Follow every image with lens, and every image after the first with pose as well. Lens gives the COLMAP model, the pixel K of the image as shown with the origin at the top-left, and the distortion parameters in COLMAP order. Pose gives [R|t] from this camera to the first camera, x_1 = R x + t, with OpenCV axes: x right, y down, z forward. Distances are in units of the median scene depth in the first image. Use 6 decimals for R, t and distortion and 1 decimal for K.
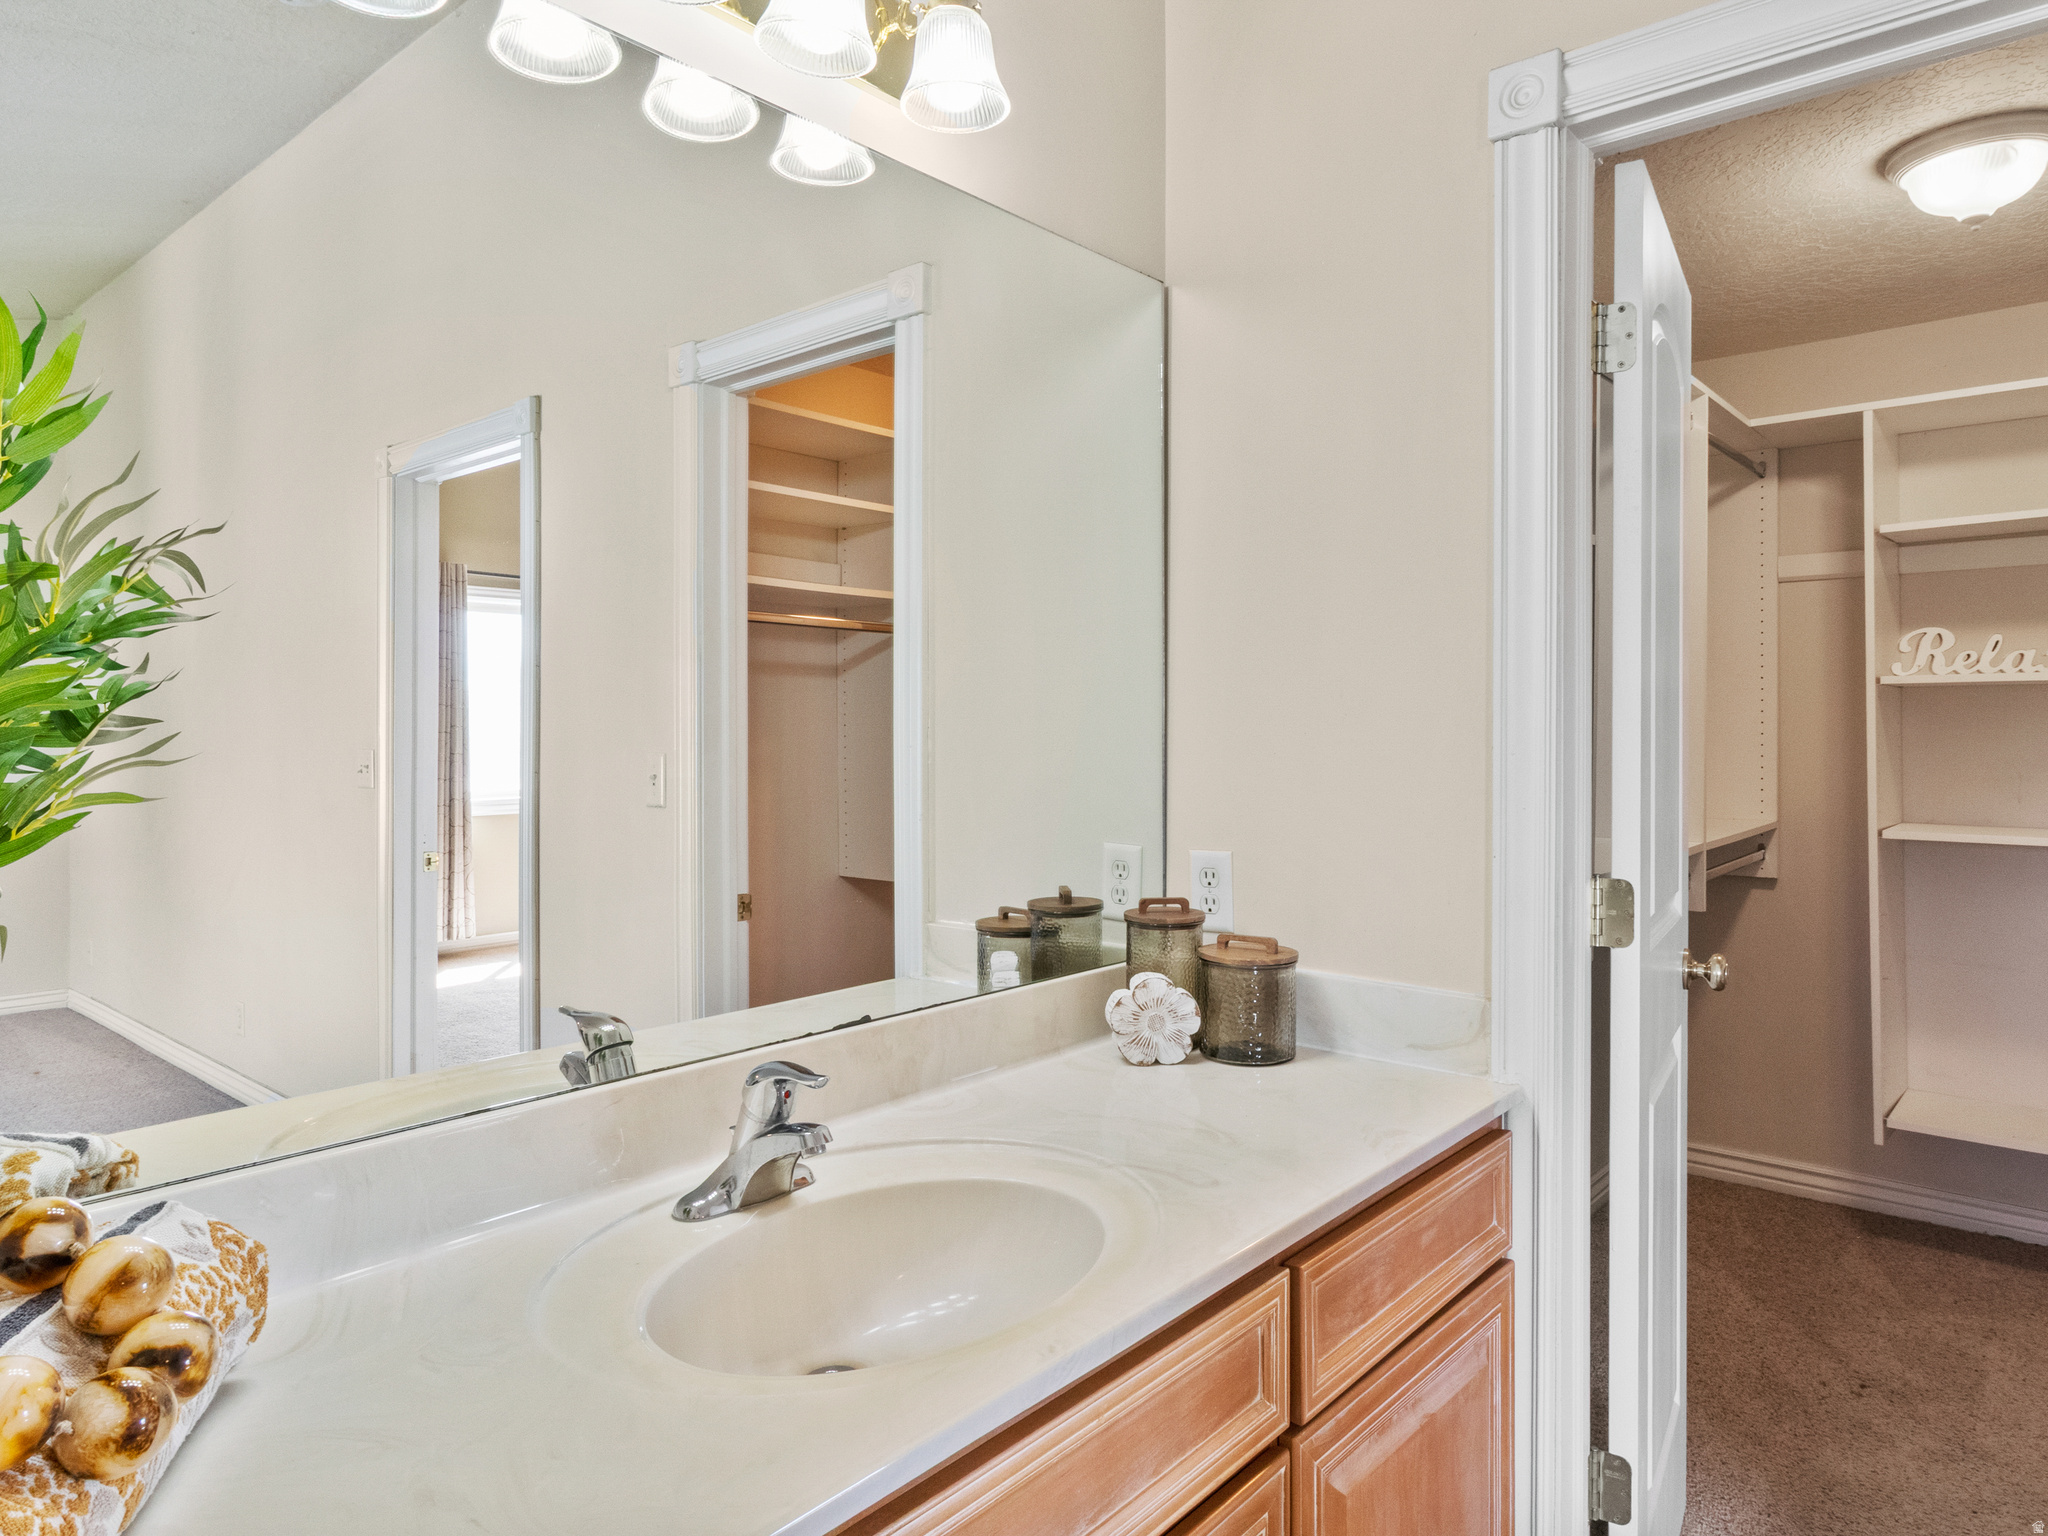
lens RADIAL K [[1281.3, 0, 1024.7], [0, 1281.3, 754.7], [0, 0, 1]] dist [0.006564, 0.000002]
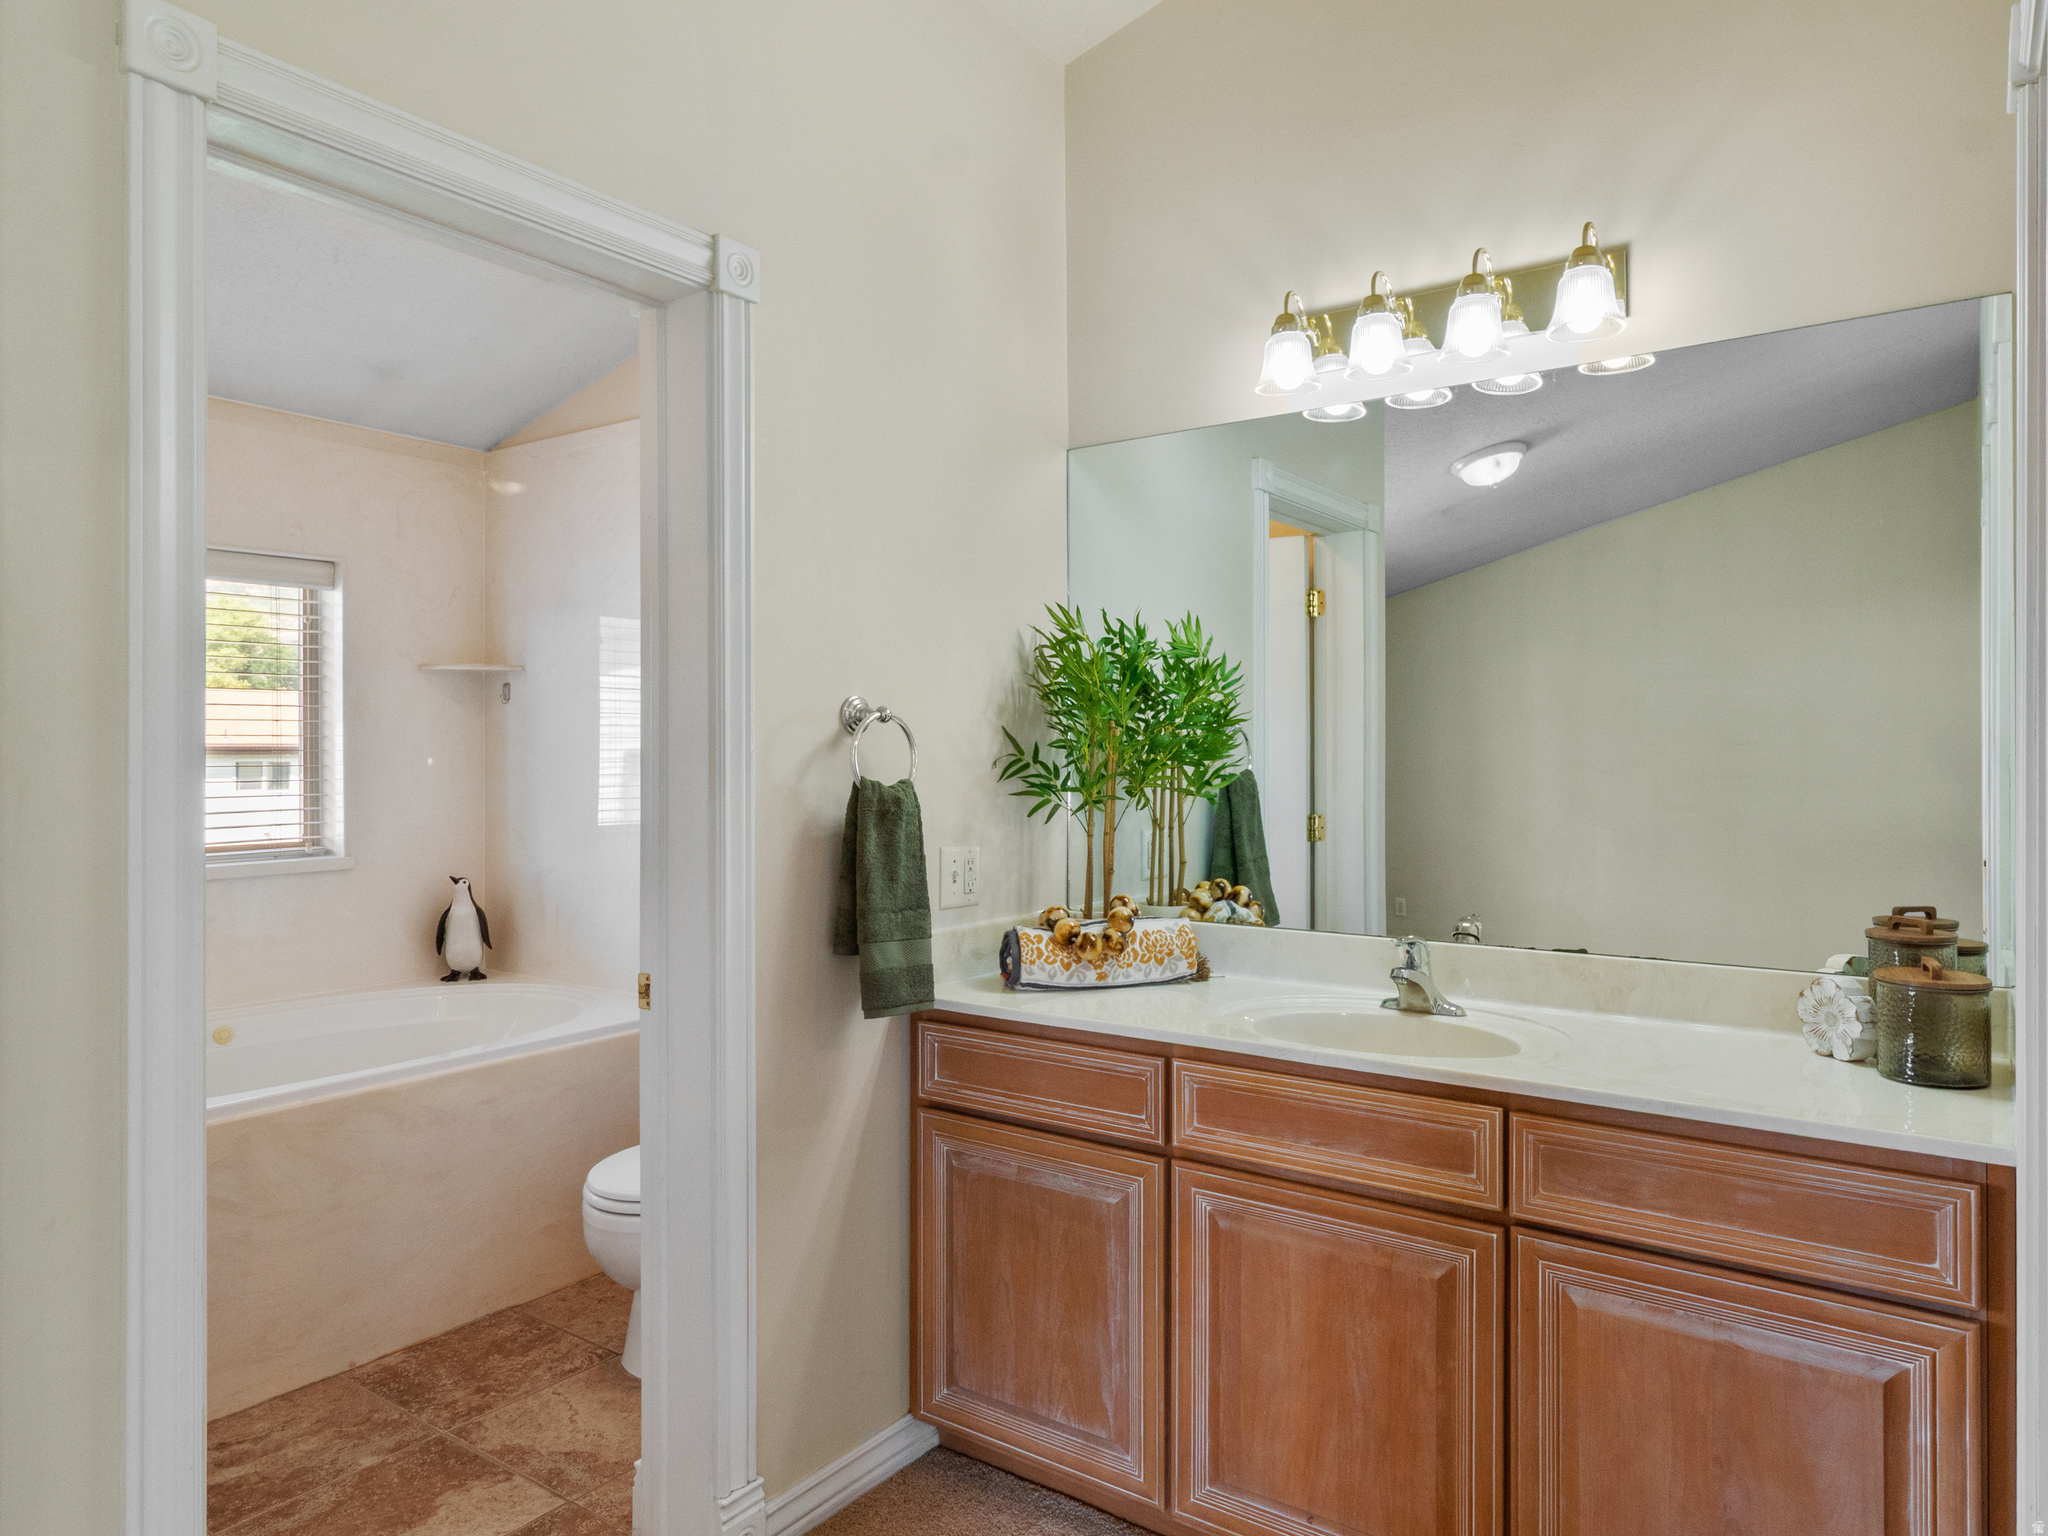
lens RADIAL K [[1281.3, 0, 1025.9], [0, 1281.3, 760.2], [0, 0, 1]] dist [0.006564, 0.000002]
pose [[0.076473, 0.001946, -0.997070, 1.489613], [-0.017059, 0.999854, 0.000643, -0.006687], [0.996926, 0.016960, 0.076495, 0.270761]]
